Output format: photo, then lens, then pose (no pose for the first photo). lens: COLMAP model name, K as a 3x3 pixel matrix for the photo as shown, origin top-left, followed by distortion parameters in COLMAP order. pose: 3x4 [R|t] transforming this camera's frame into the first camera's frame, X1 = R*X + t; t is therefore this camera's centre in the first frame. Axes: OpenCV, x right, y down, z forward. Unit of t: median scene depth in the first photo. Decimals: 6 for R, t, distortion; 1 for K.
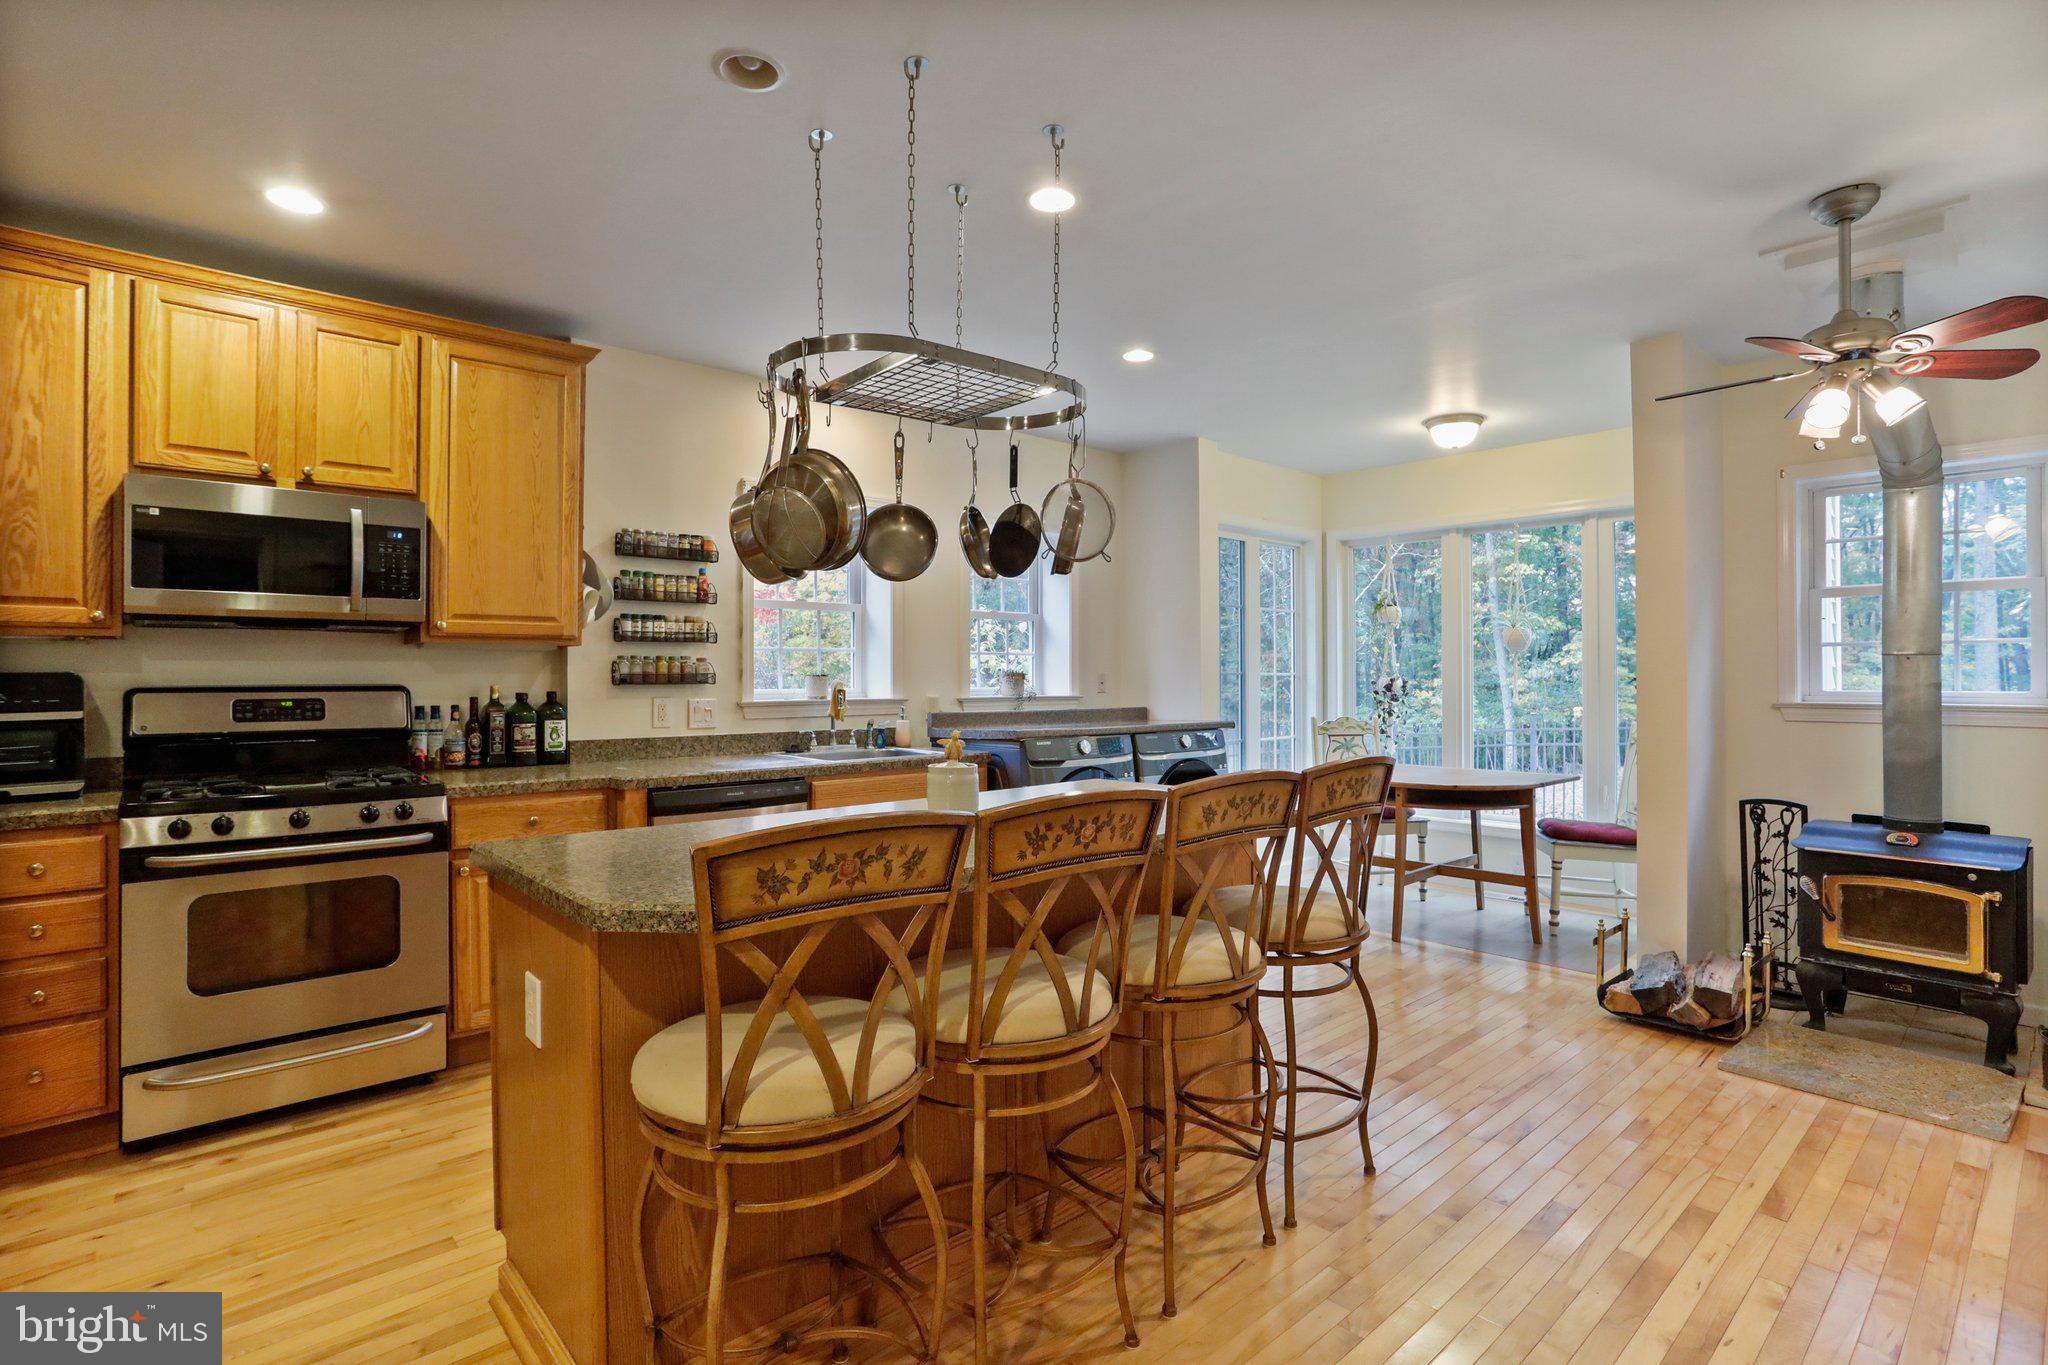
lens RADIAL K [[1018.5, 0, 1012.8], [0, 1018.5, 667.0], [0, 0, 1]] dist [-0.019470, 0.000675]
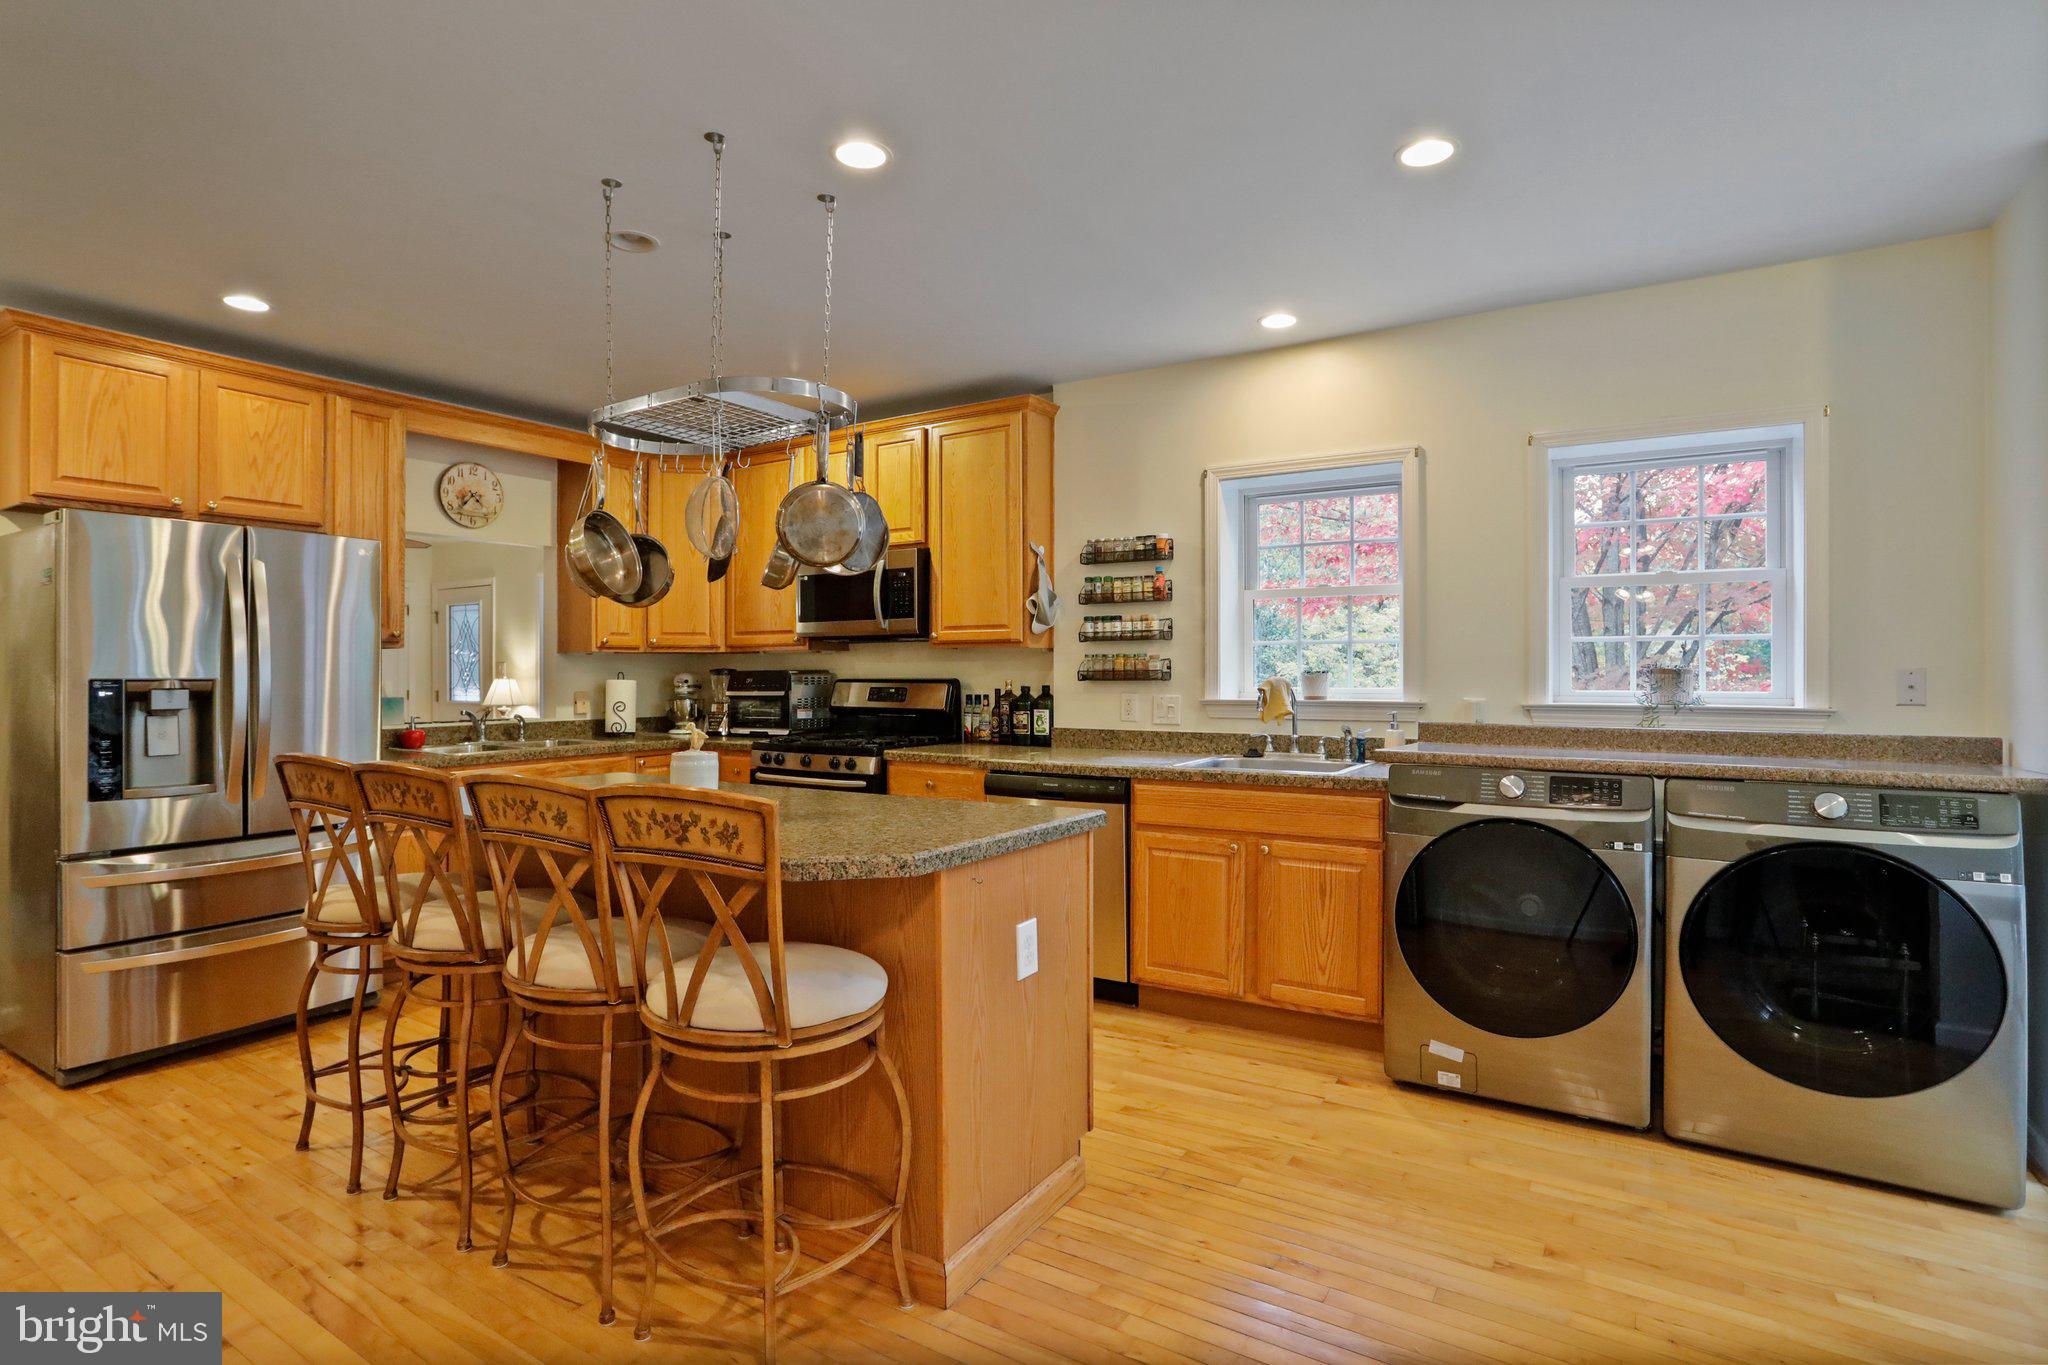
lens RADIAL K [[1031.1, 0, 1045.1], [0, 1031.1, 673.9], [0, 0, 1]] dist [-0.000991, 0.002014]
pose [[0.271544, 0.002292, -0.962423, 0.709603], [0.009330, 0.999944, 0.005014, 0.004236], [0.962381, -0.010341, 0.271508, 0.660420]]
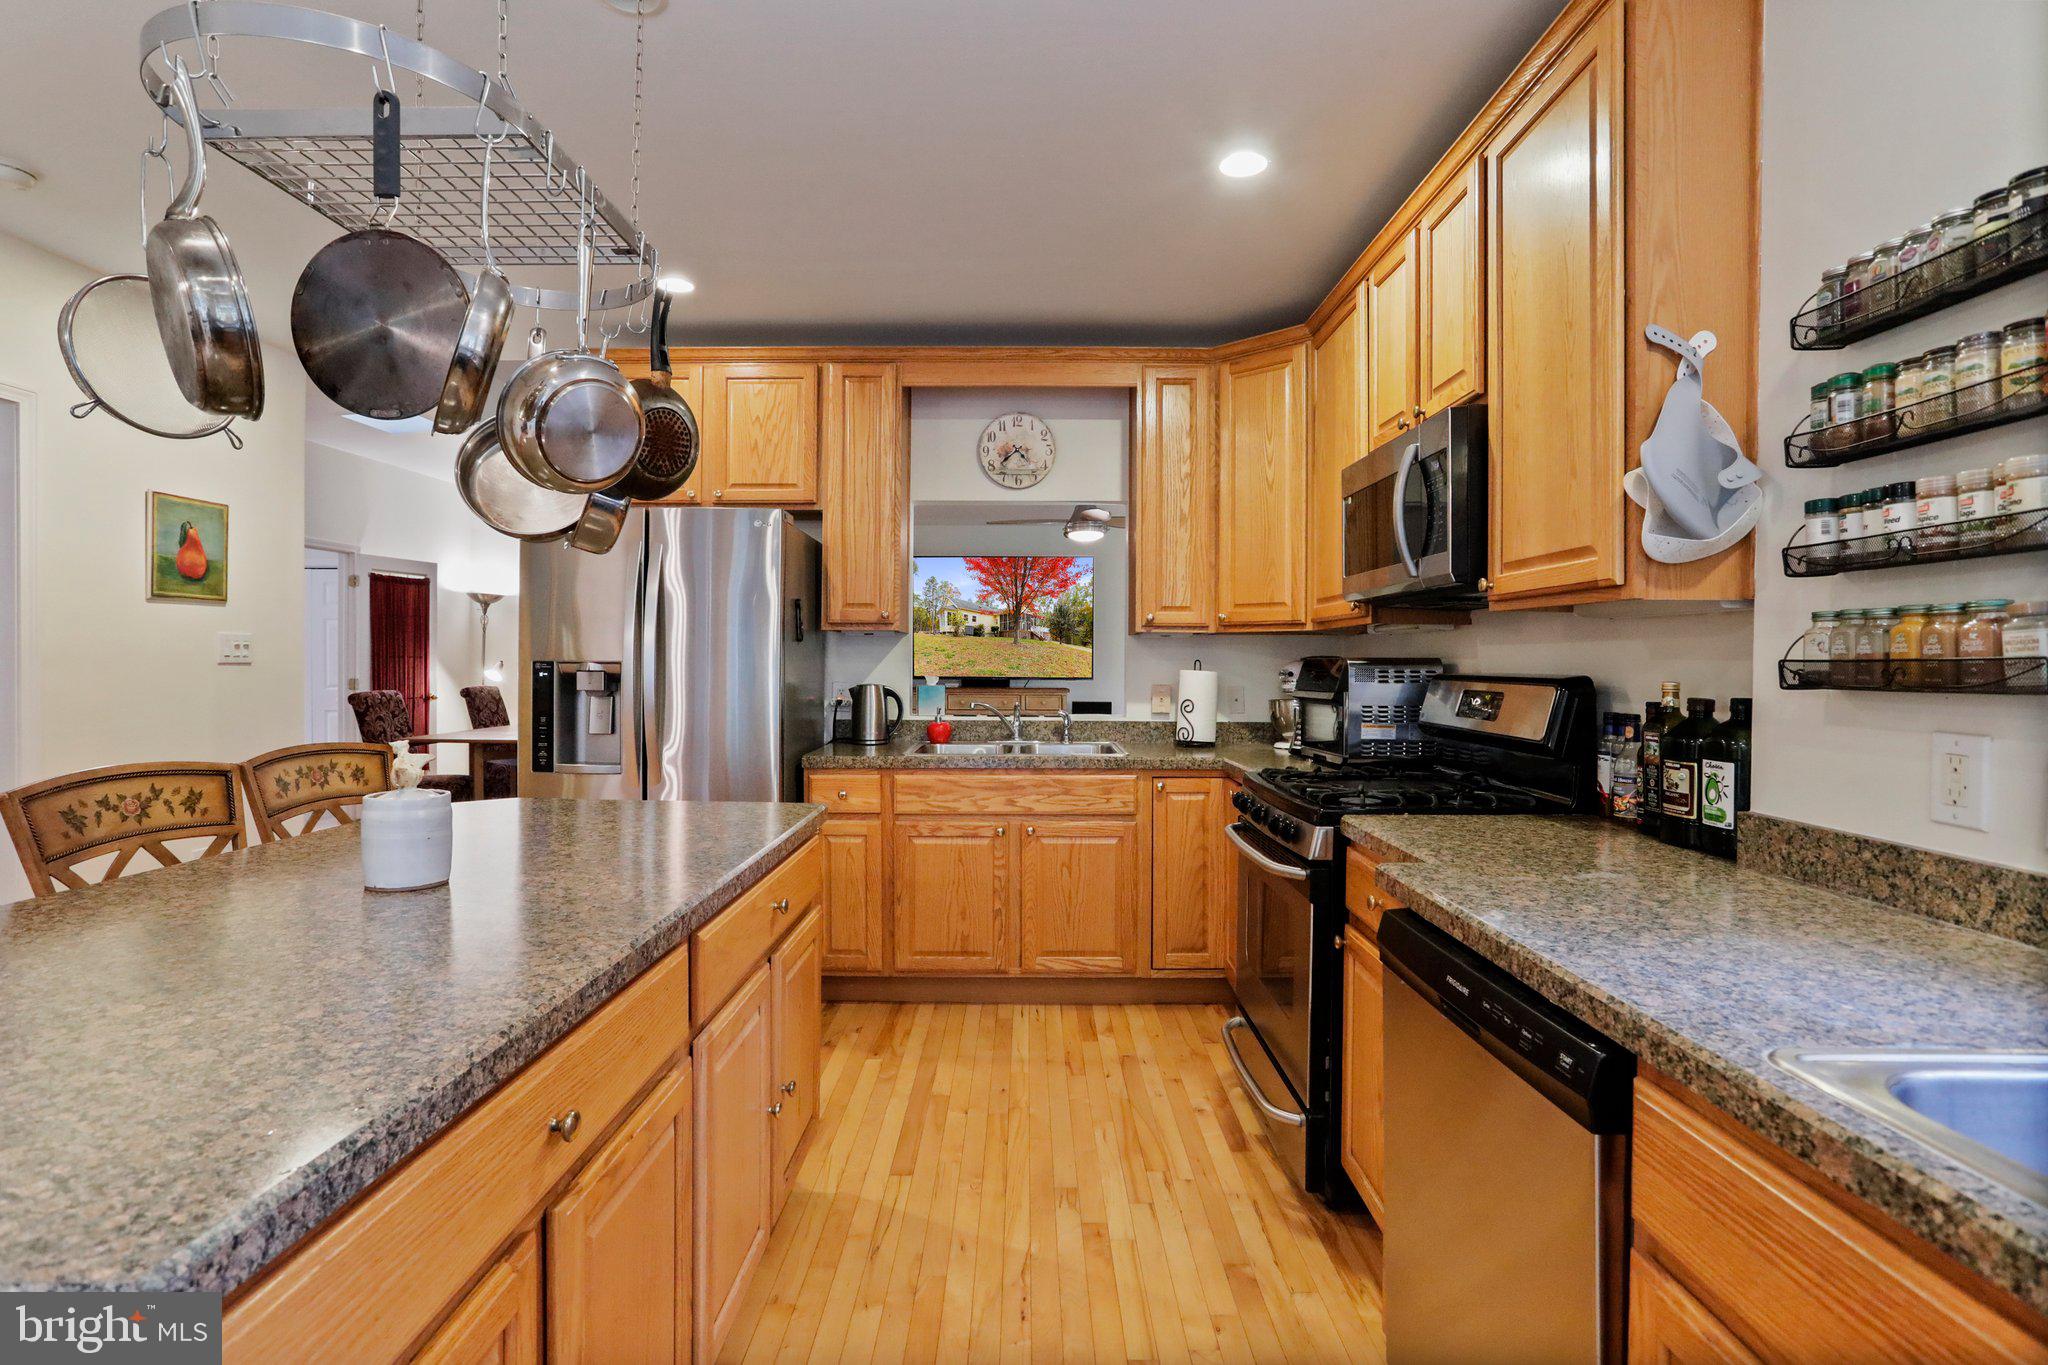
lens RADIAL K [[1031.1, 0, 1045.1], [0, 1031.1, 673.9], [0, 0, 1]] dist [-0.000991, 0.002014]
pose [[-0.673861, 0.009066, -0.738802, 0.096000], [0.003034, 0.999950, 0.009503, 0.007668], [0.738852, 0.004162, -0.673855, 1.067066]]
